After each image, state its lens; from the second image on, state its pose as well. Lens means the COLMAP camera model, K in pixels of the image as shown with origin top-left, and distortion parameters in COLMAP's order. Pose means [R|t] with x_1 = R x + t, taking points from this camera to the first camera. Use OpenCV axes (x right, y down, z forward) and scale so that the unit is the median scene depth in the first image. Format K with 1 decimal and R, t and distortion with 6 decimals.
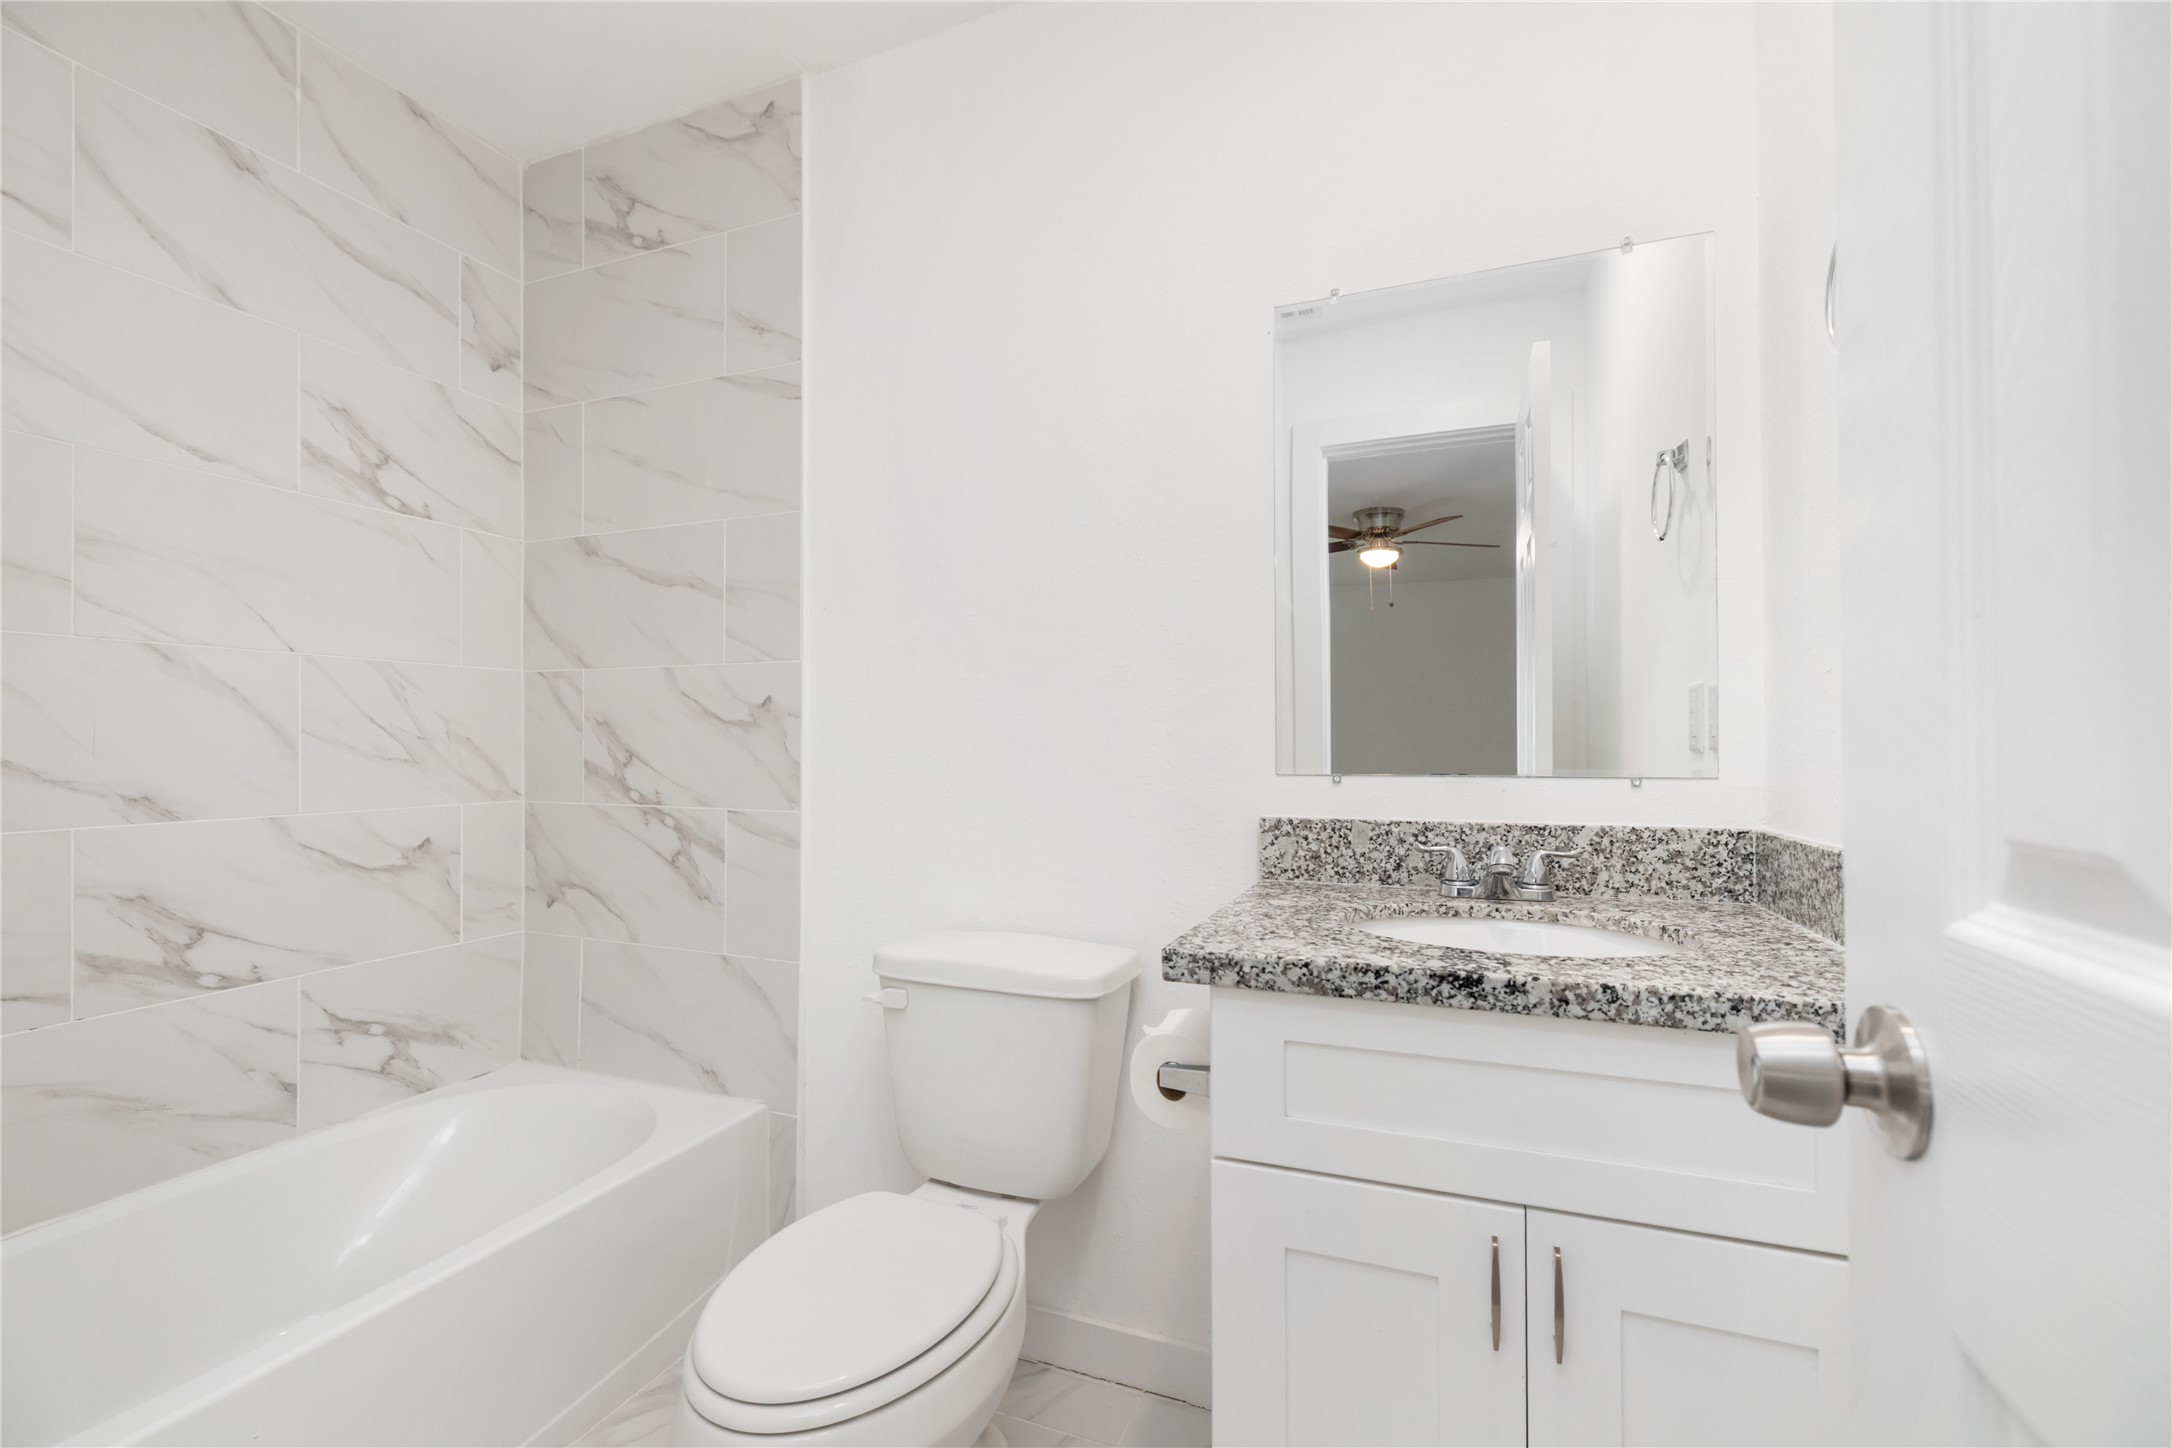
lens RADIAL K [[930.5, 0, 1086.5], [0, 930.5, 729.2], [0, 0, 1]] dist [-0.004190, 0.000261]
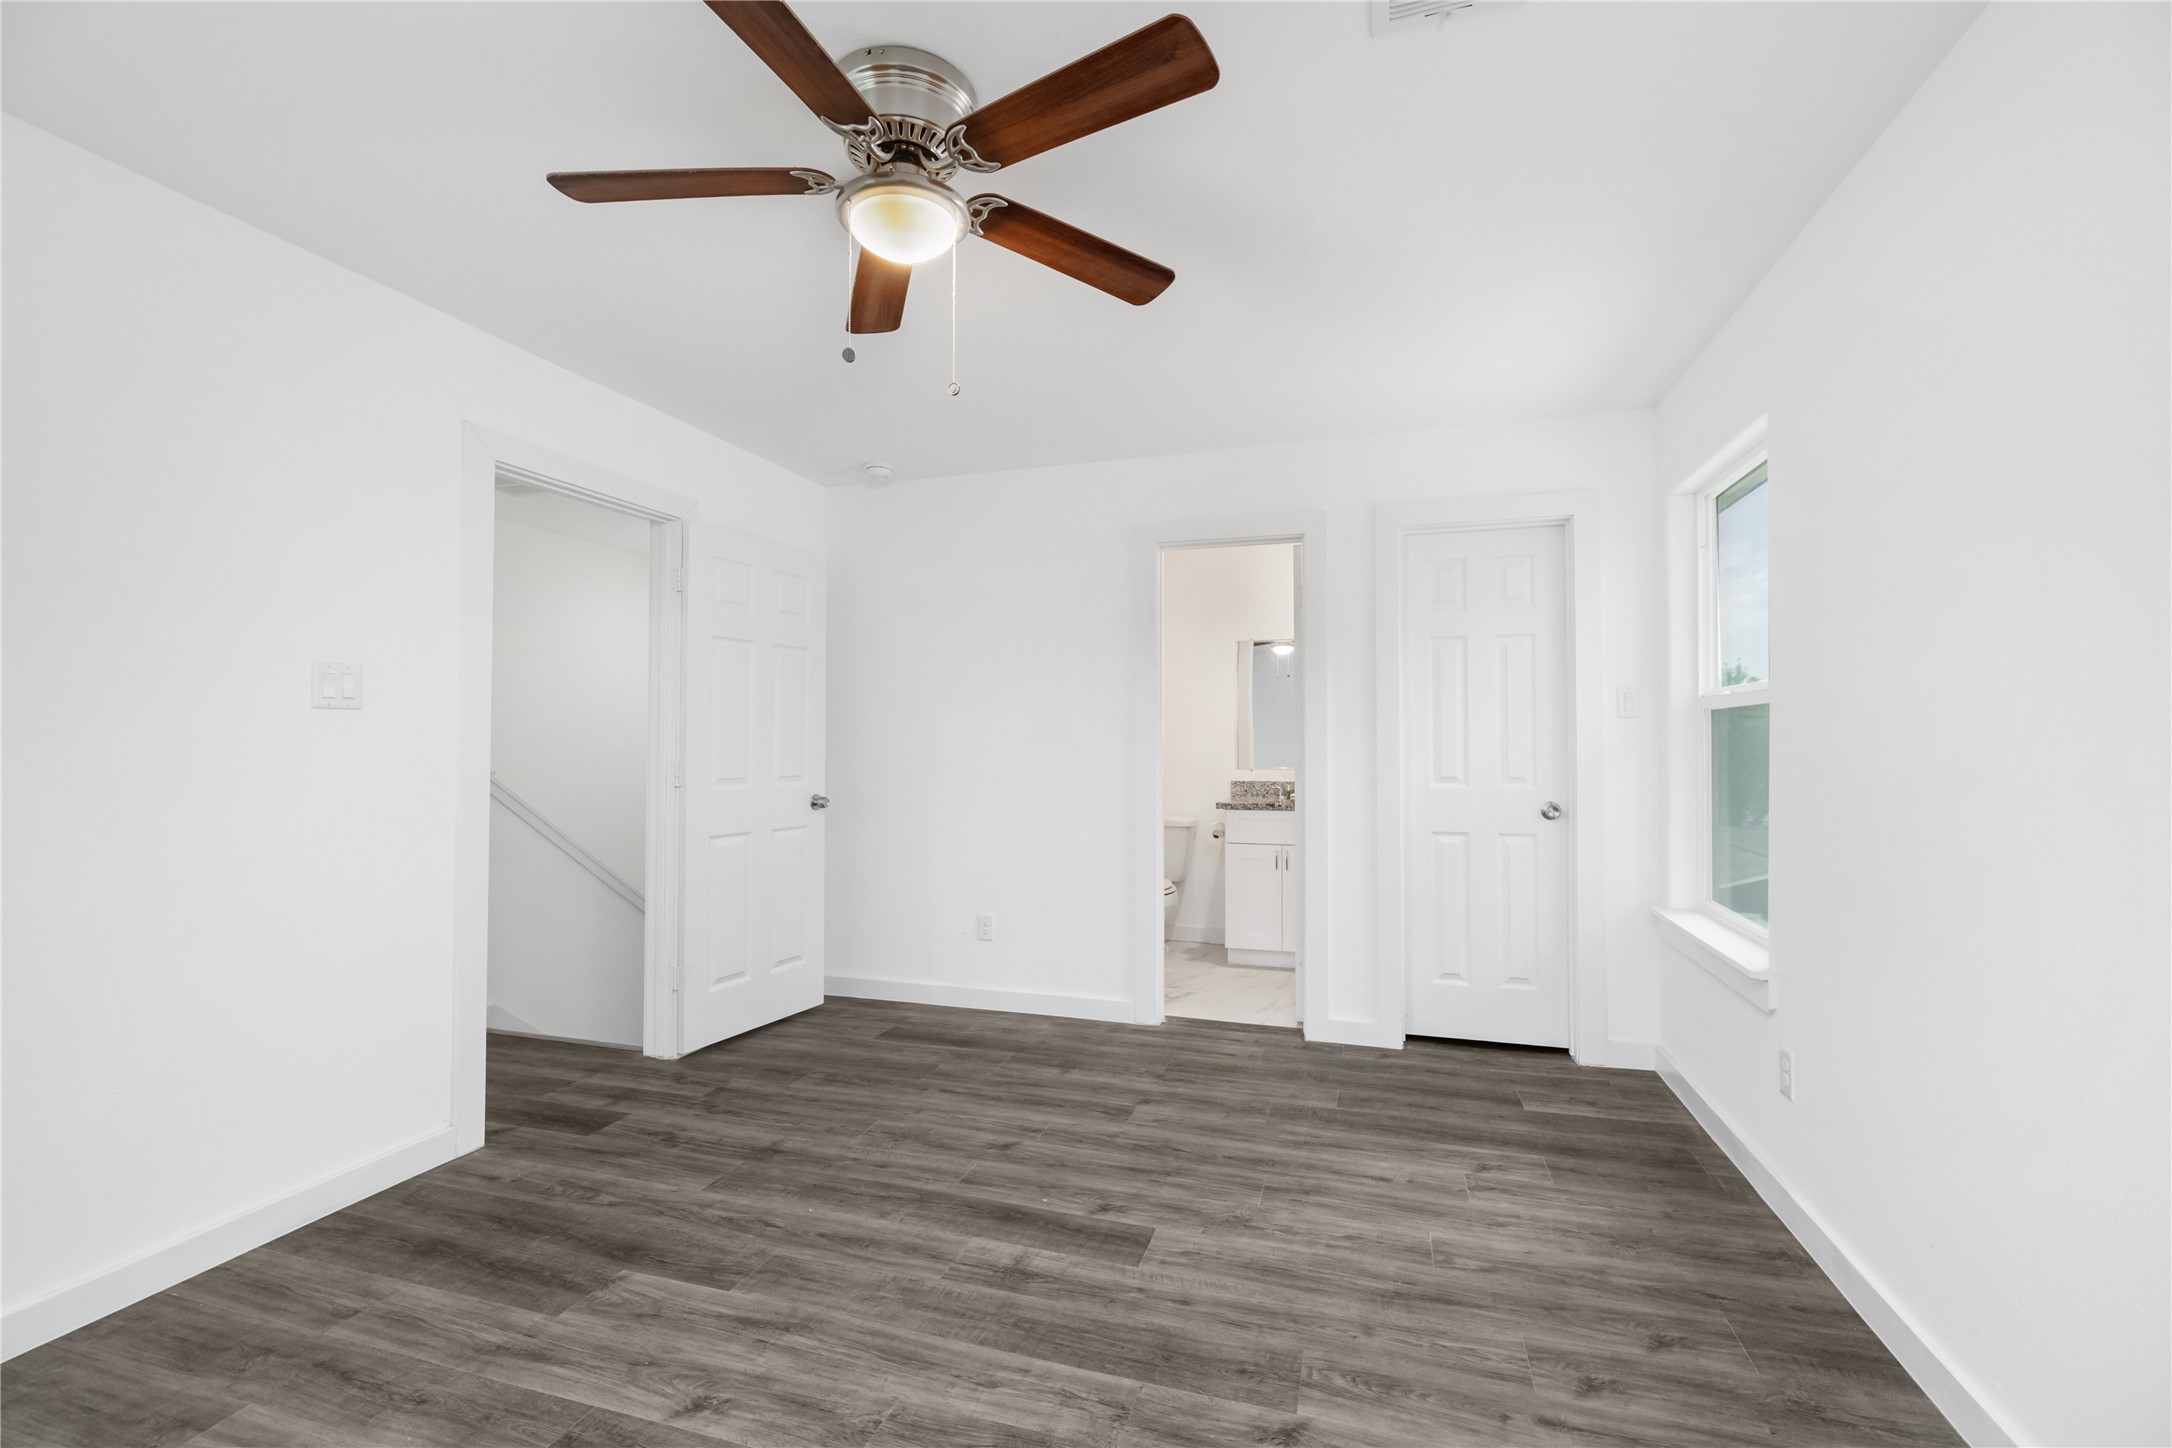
lens RADIAL K [[930.5, 0, 1091.5], [0, 930.5, 731.8], [0, 0, 1]] dist [-0.004190, 0.000261]
pose [[0.997293, 0.010711, 0.072752, -0.667394], [-0.011346, 0.999901, 0.008326, -0.127256], [-0.072655, -0.009129, 0.997315, -2.767157]]
